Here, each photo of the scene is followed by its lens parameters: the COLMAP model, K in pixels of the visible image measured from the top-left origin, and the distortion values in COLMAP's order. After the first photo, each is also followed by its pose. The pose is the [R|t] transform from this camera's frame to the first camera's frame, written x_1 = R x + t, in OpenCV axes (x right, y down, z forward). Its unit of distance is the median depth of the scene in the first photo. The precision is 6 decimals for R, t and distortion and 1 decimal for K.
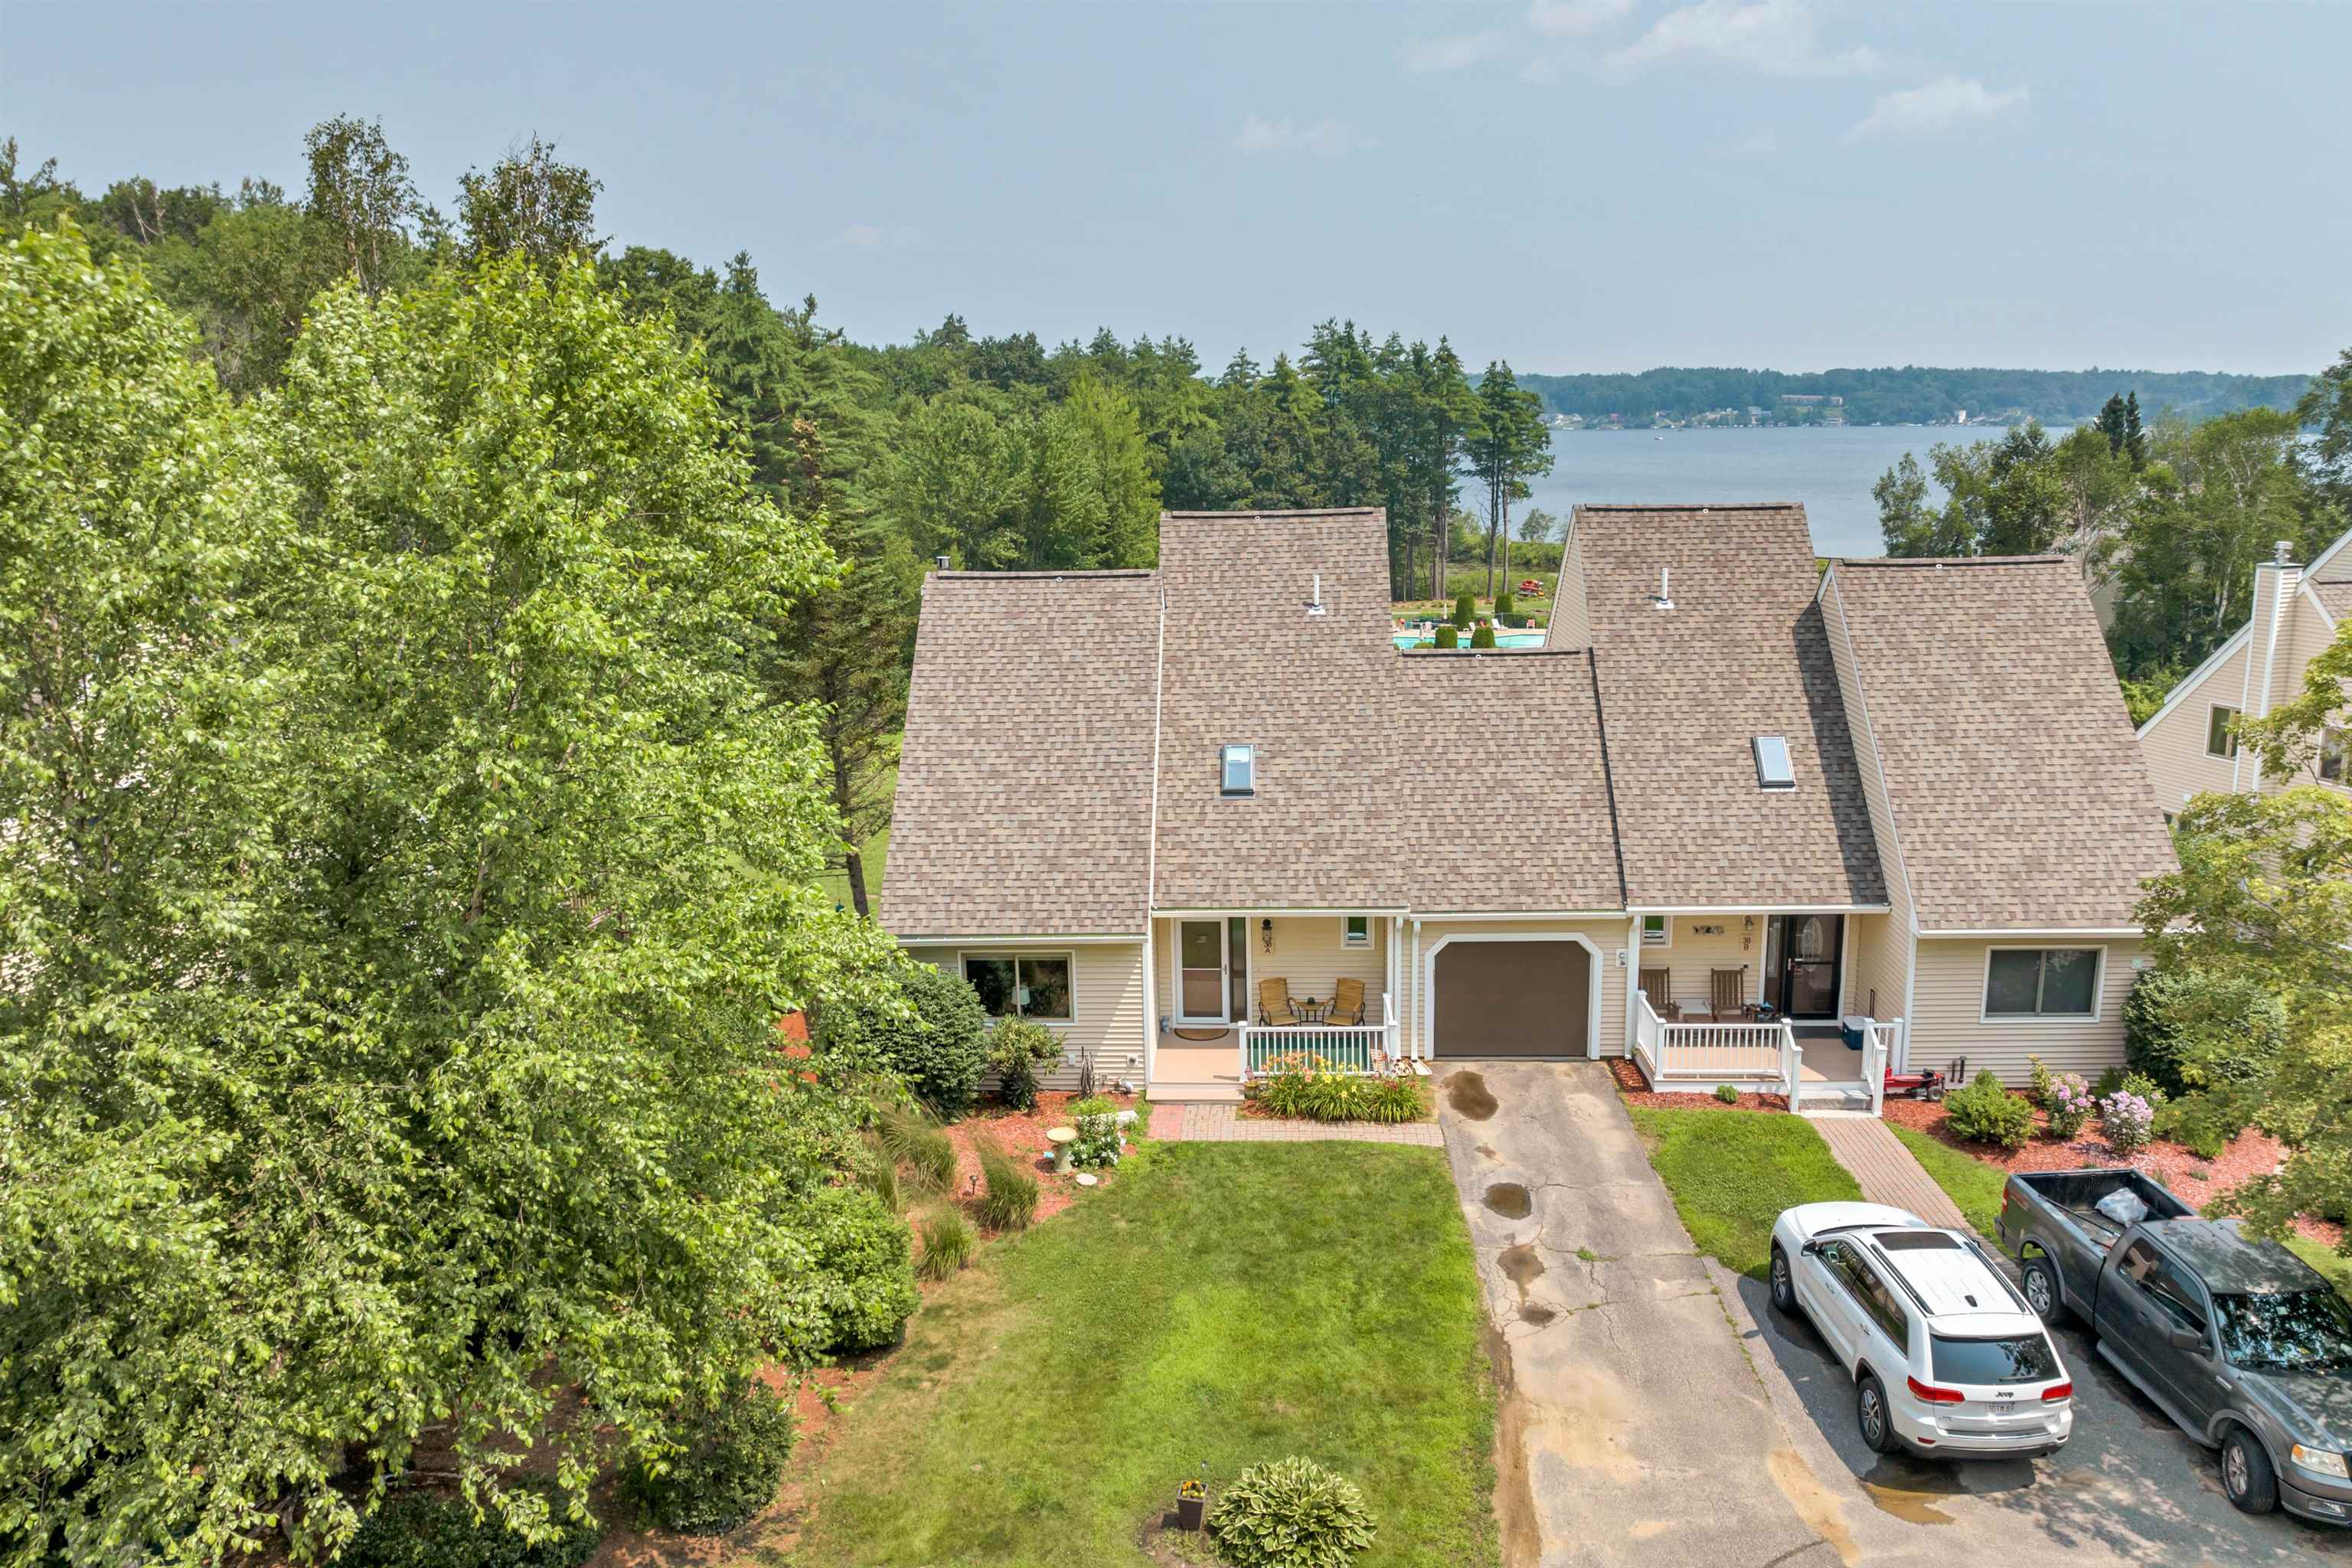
lens RADIAL K [[1695.5, 0, 1176.0], [0, 1695.5, 784.0], [0, 0, 1]] dist [-0.038255, 0.001763]
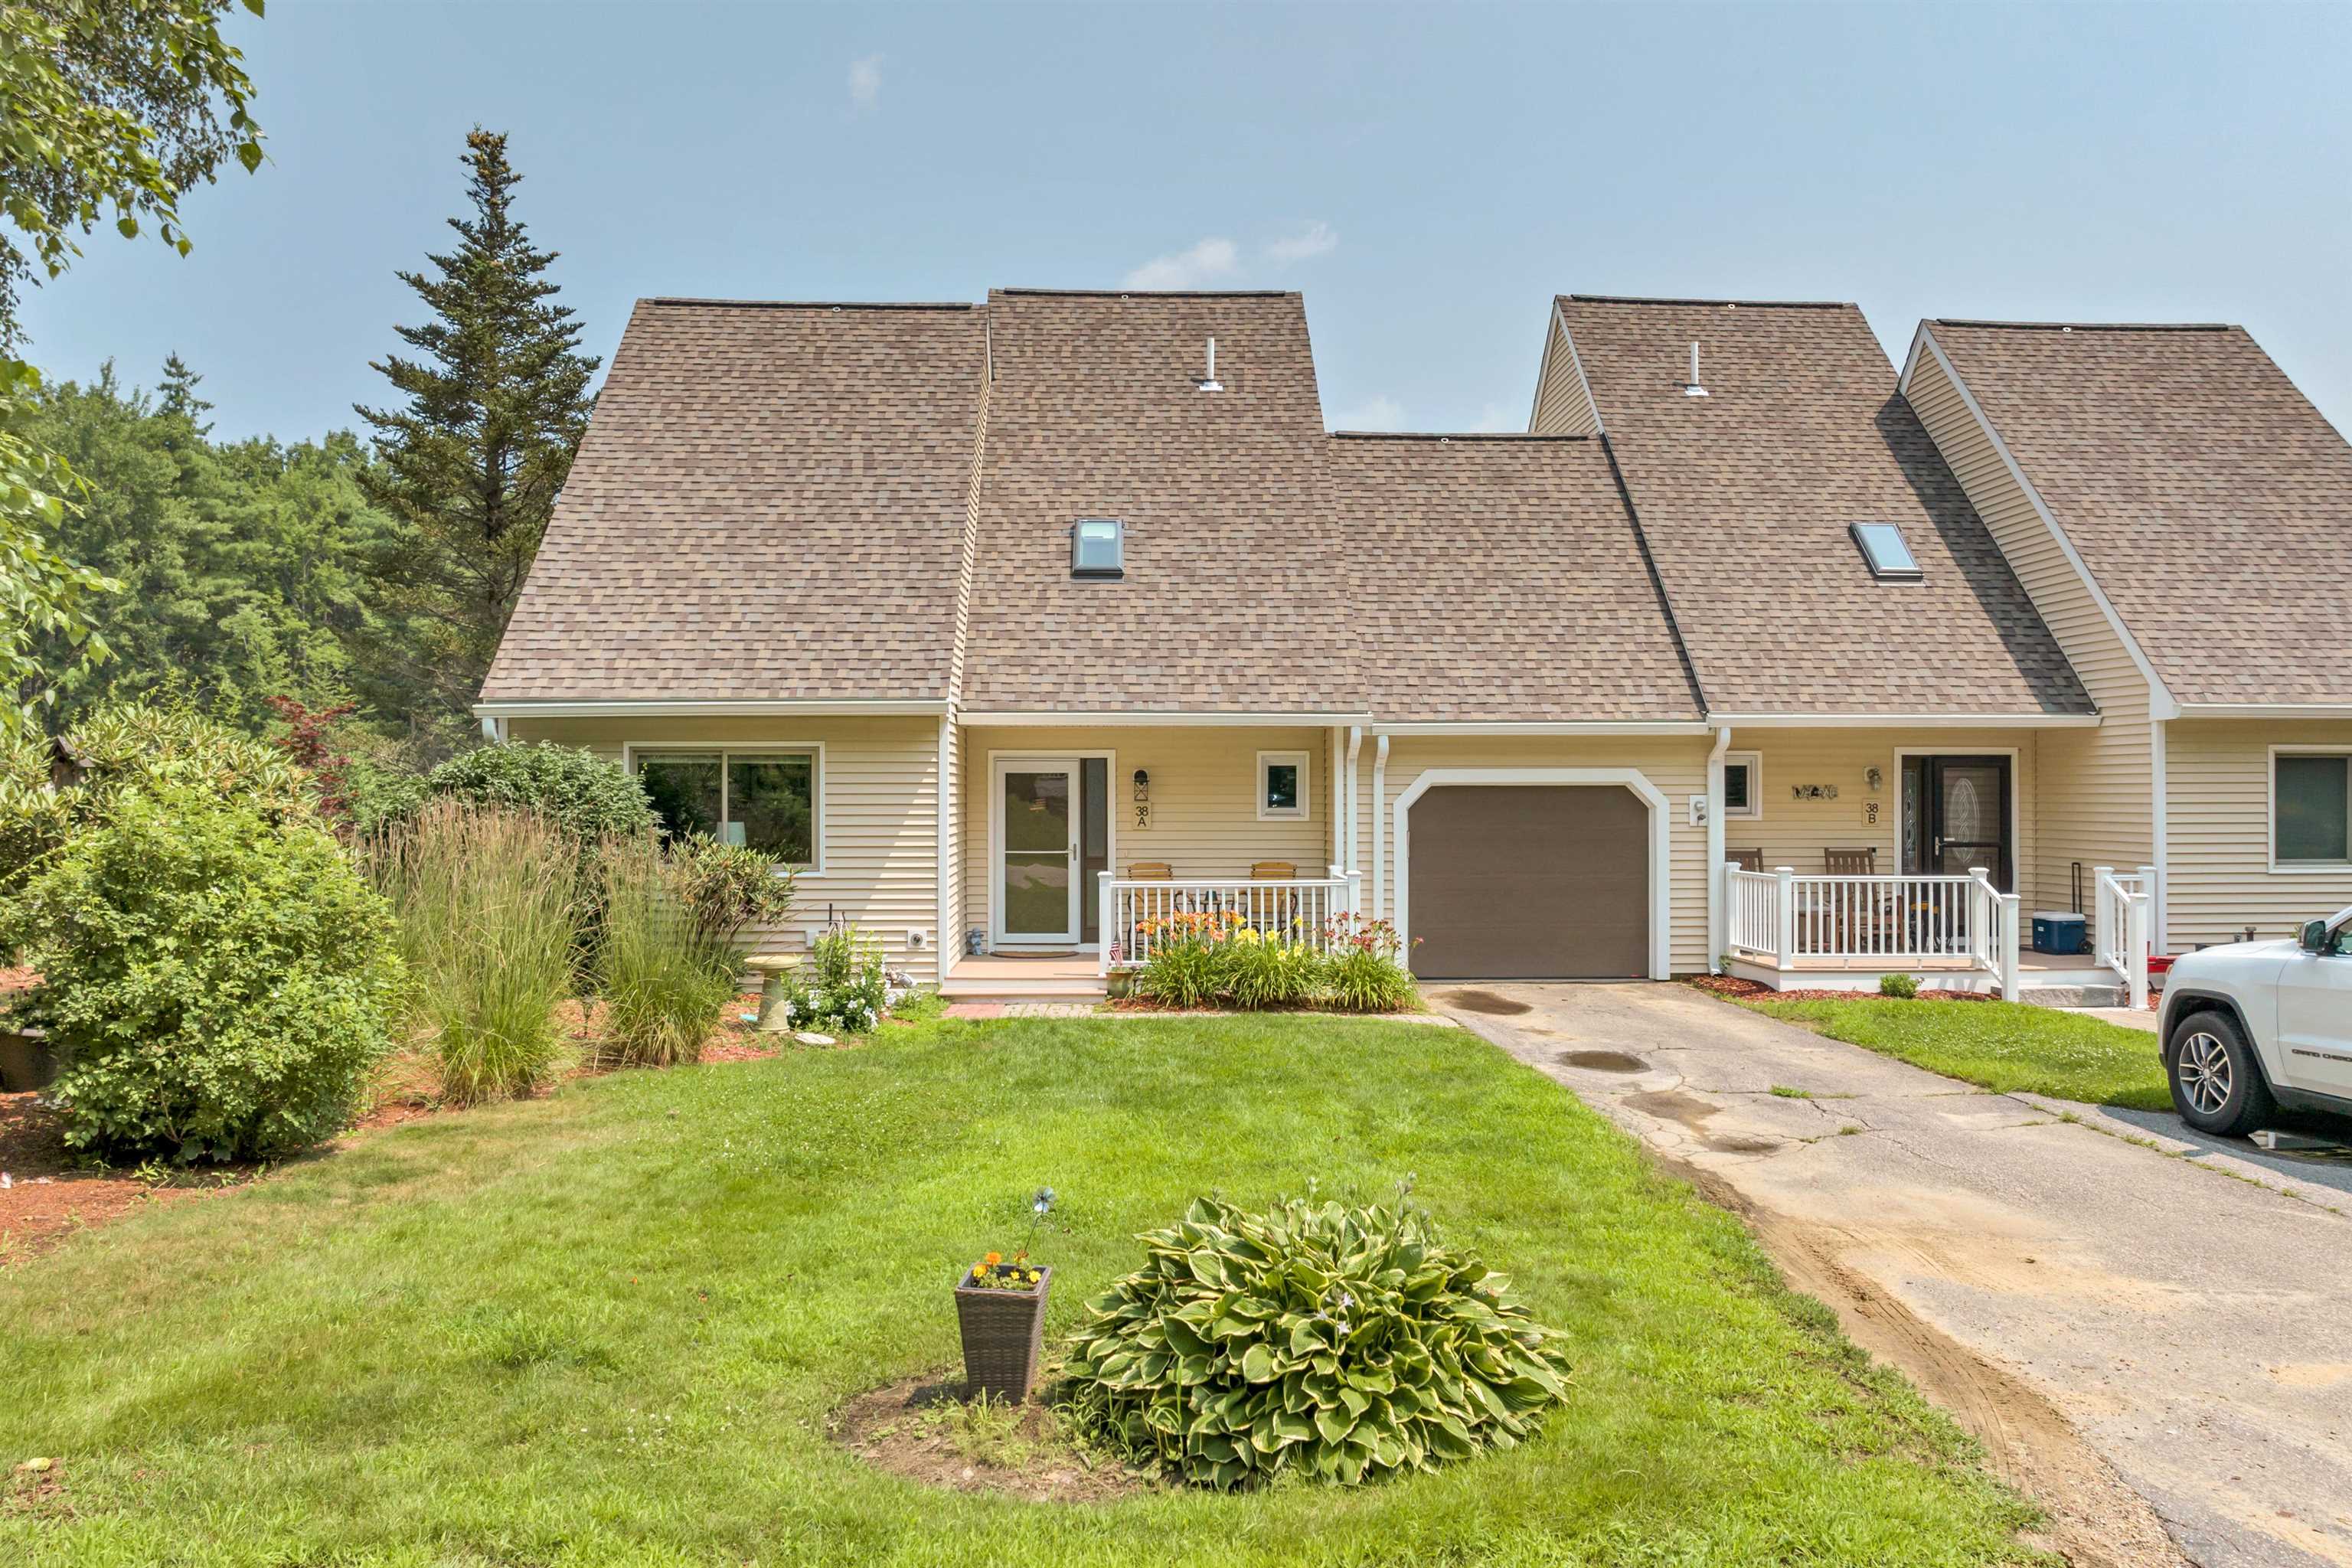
lens RADIAL K [[1729.6, 0, 1188.2], [0, 1729.6, 789.6], [0, 0, 1]] dist [-0.035236, -0.000147]
pose [[0.994468, 0.022001, 0.102710, 0.005054], [0.001406, 0.974944, -0.222448, 0.238136], [-0.105030, 0.221362, 0.969519, 0.384778]]
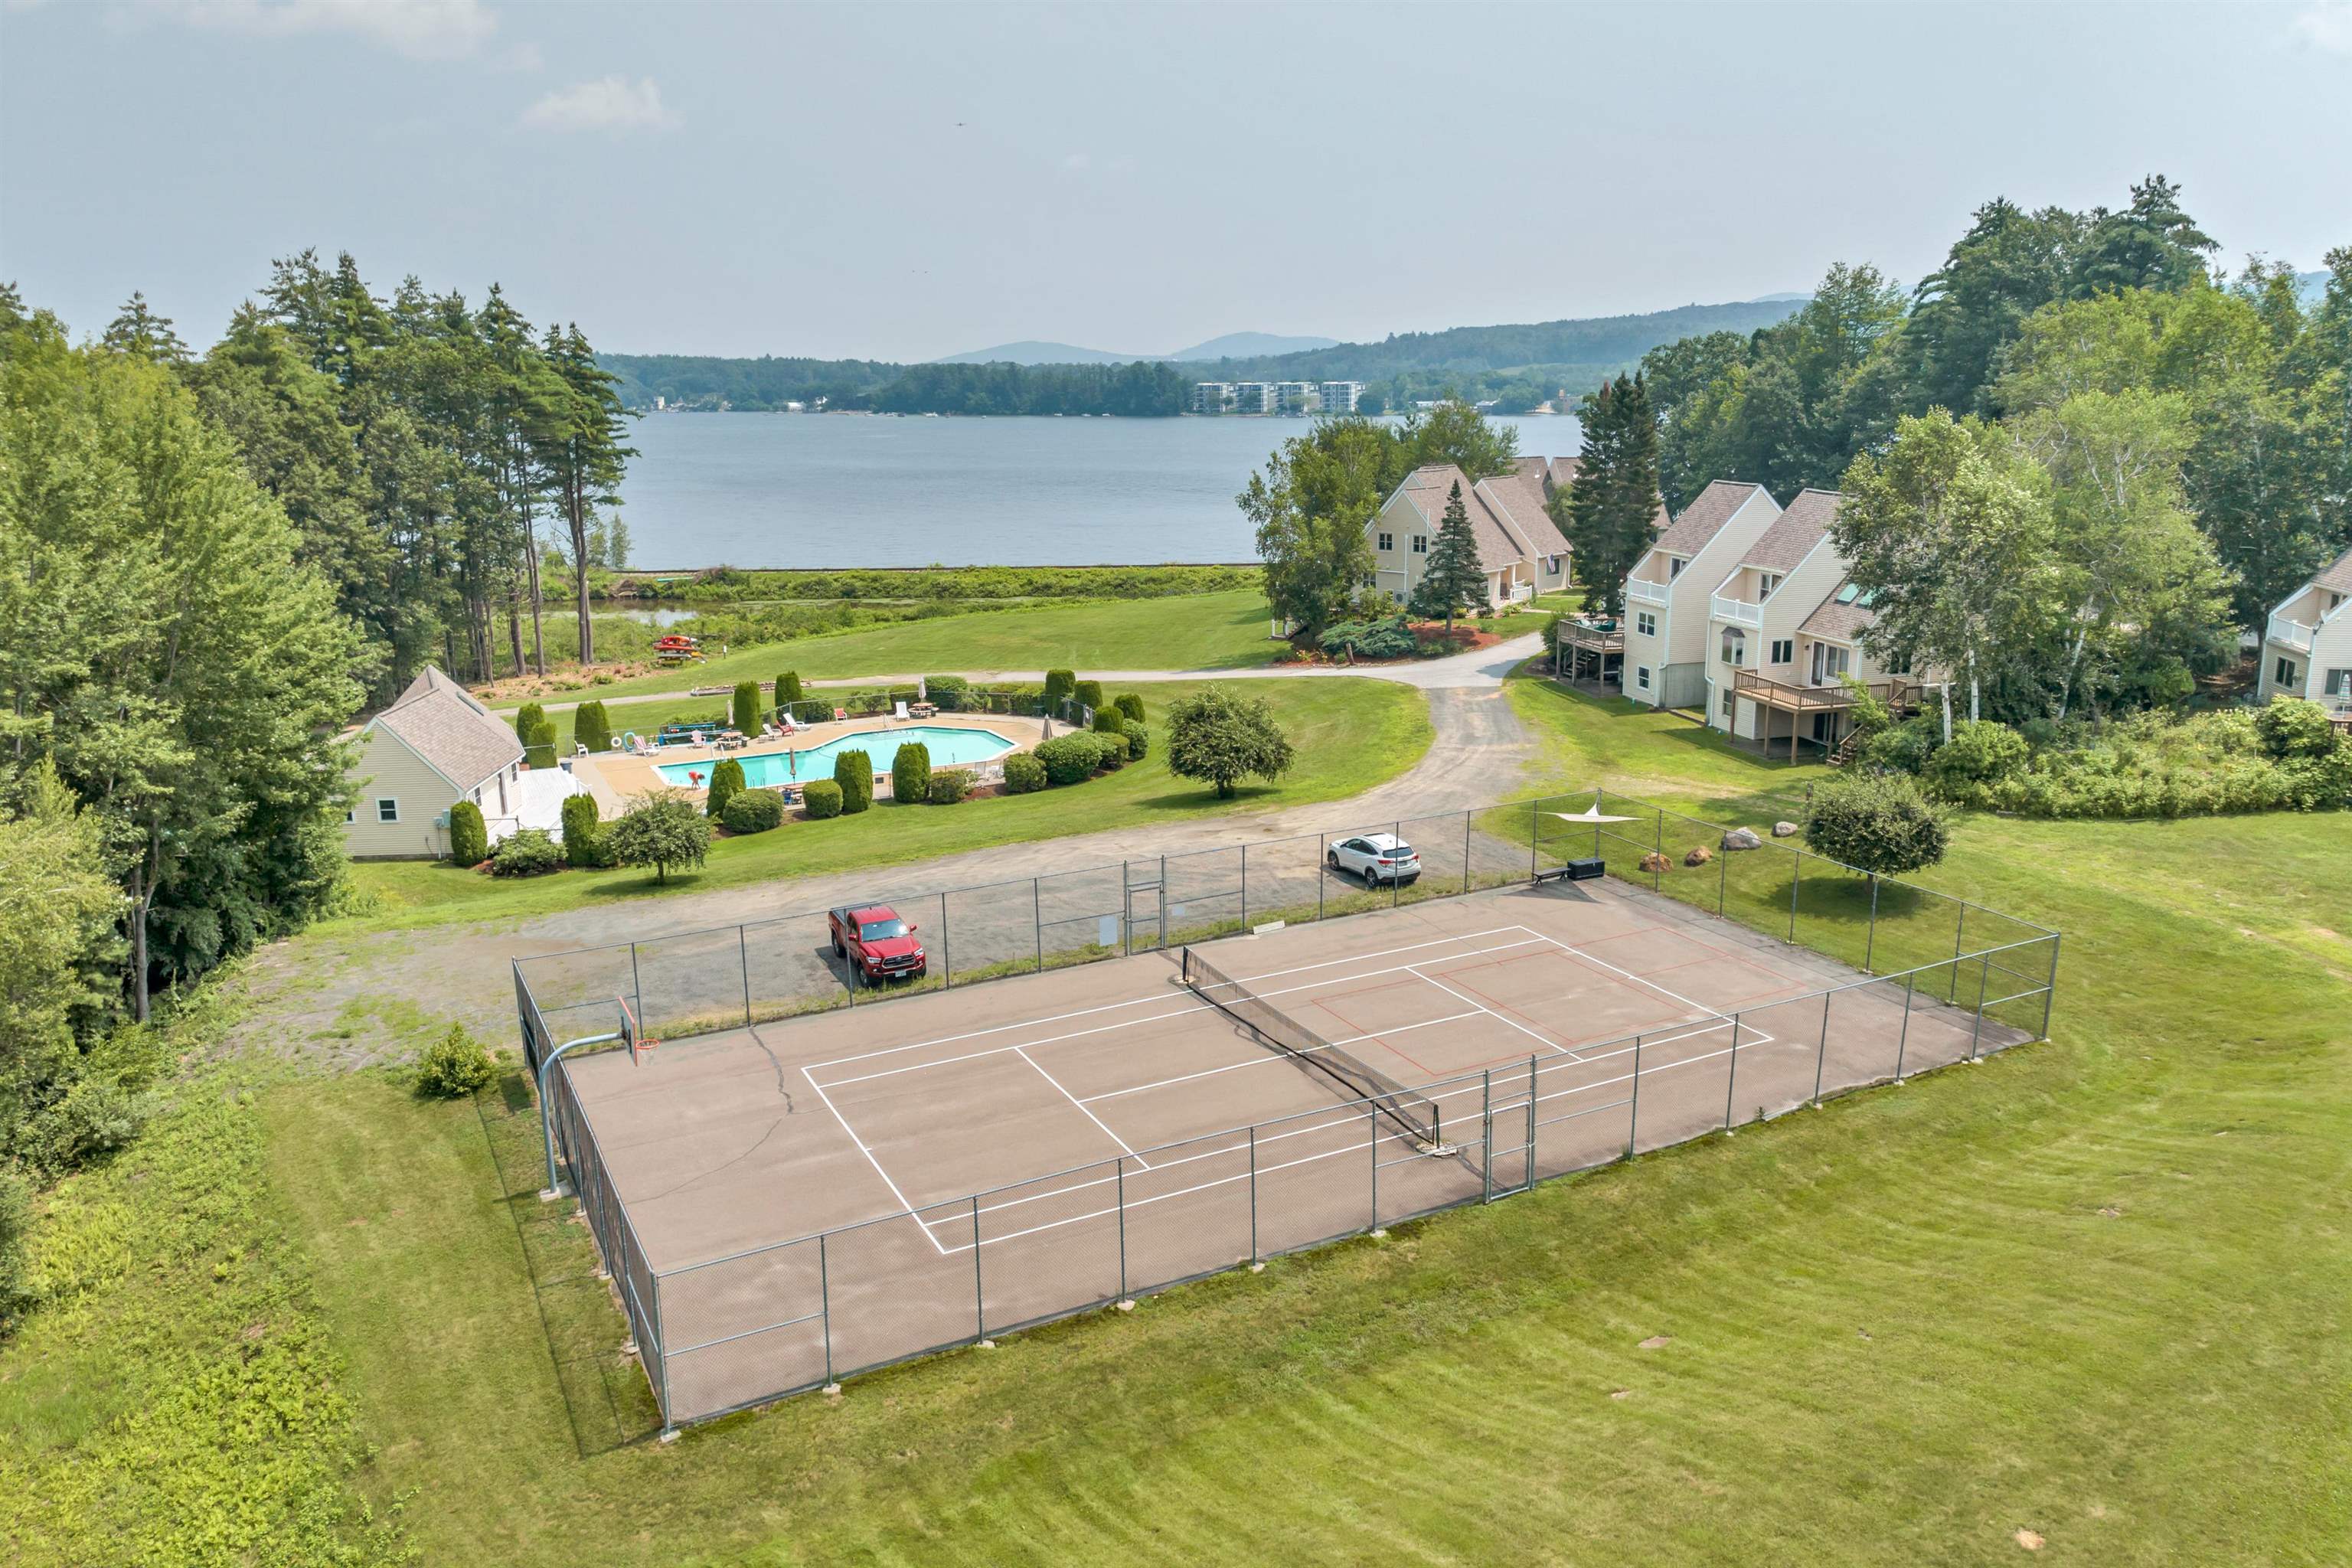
lens RADIAL K [[1677.9, 0, 1176.0], [0, 1677.9, 784.0], [0, 0, 1]] dist [0.022440, -0.094195]
pose [[0.732018, -0.149368, 0.664709, -0.722806], [0.144291, 0.987527, 0.063006, -0.460437], [-0.665830, 0.049790, 0.744441, 2.127409]]
